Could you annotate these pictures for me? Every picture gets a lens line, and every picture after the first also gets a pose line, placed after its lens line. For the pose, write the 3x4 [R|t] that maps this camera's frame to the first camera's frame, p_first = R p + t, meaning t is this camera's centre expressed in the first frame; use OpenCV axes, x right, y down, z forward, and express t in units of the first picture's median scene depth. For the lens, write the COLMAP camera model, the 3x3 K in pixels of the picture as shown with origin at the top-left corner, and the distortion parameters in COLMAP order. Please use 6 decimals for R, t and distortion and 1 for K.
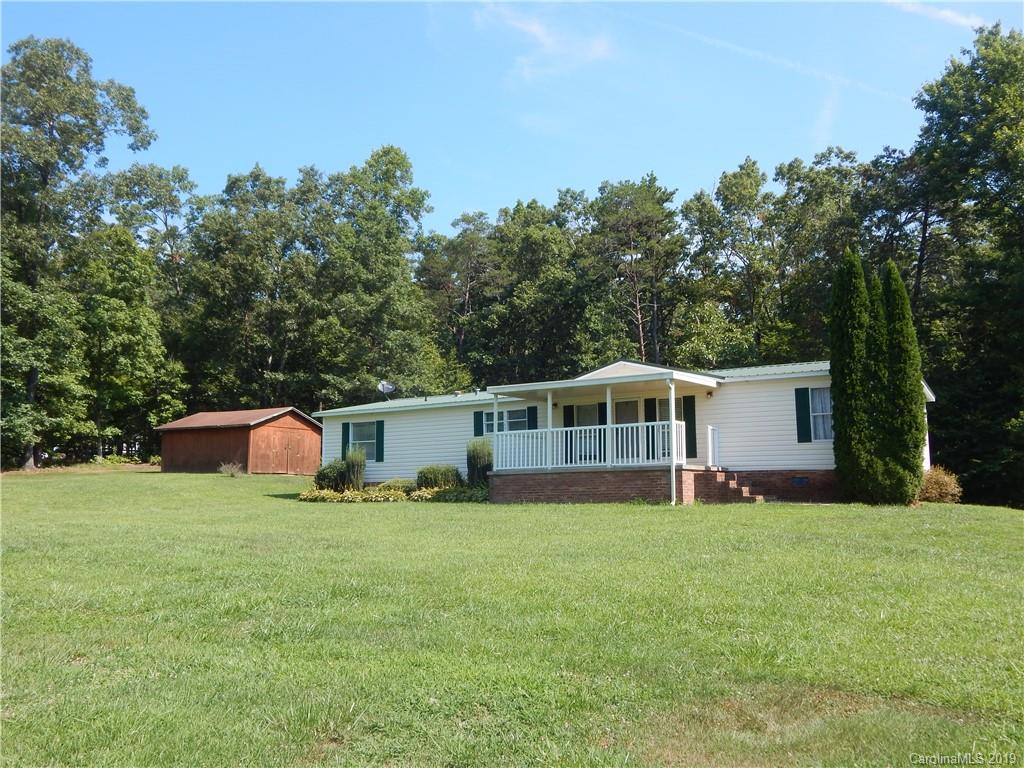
lens RADIAL K [[923.6, 0, 512.0], [0, 923.6, 384.0], [0, 0, 1]] dist [-0.089581, 0.013277]
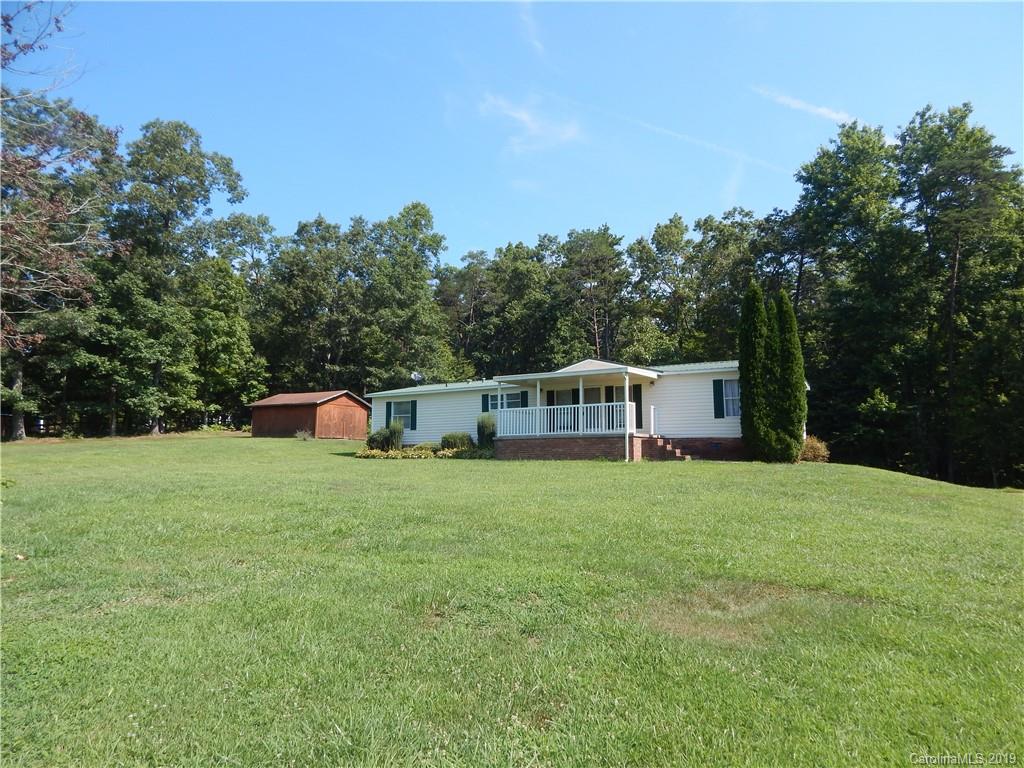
lens RADIAL K [[667.5, 0, 513.5], [0, 667.5, 390.1], [0, 0, 1]] dist [-0.090758, 0.001308]
pose [[0.999719, 0.008174, 0.022261, -0.009778], [-0.008661, 0.999723, 0.021863, 0.000422], [-0.022076, -0.022050, 0.999513, -0.004991]]
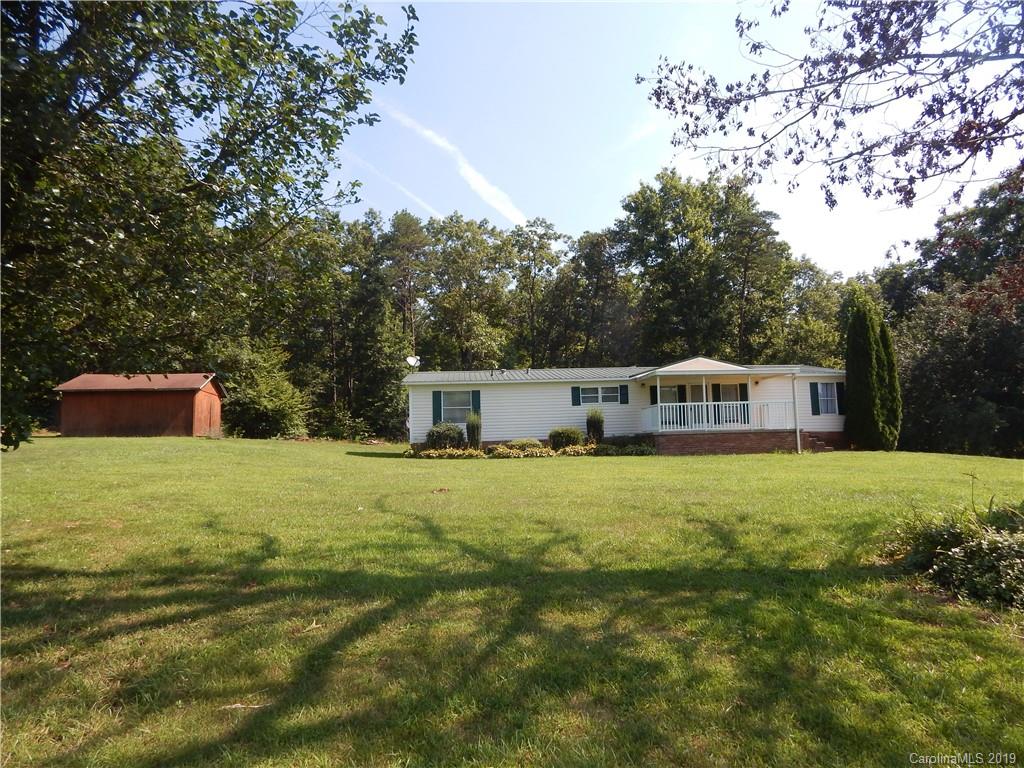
lens RADIAL K [[667.5, 0, 513.5], [0, 667.5, 390.1], [0, 0, 1]] dist [-0.090758, 0.001308]
pose [[0.779941, 0.043736, 0.624322, -0.404049], [-0.056815, 0.998384, 0.001035, 0.022804], [-0.623268, -0.036278, 0.781166, 0.197065]]
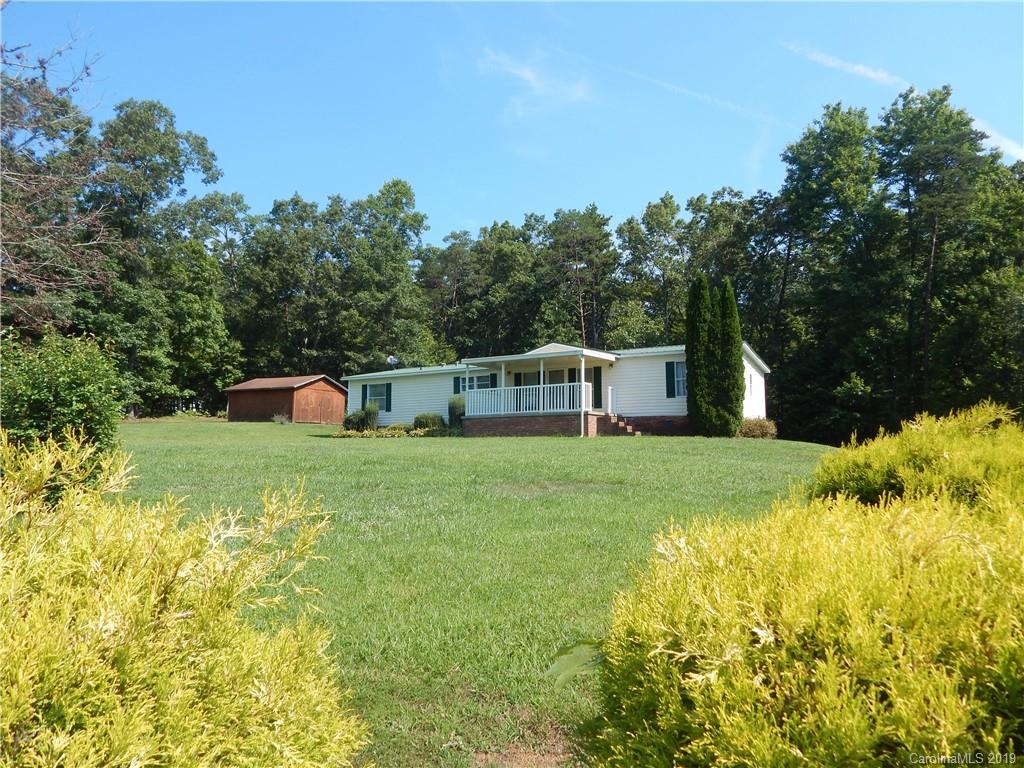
lens RADIAL K [[743.1, 0, 512.0], [0, 743.1, 384.0], [0, 0, 1]] dist [-0.091000, -0.003723]
pose [[0.999677, 0.008952, 0.023774, 0.013490], [-0.009629, 0.999547, 0.028521, 0.004208], [-0.023508, -0.028741, 0.999310, -0.100296]]
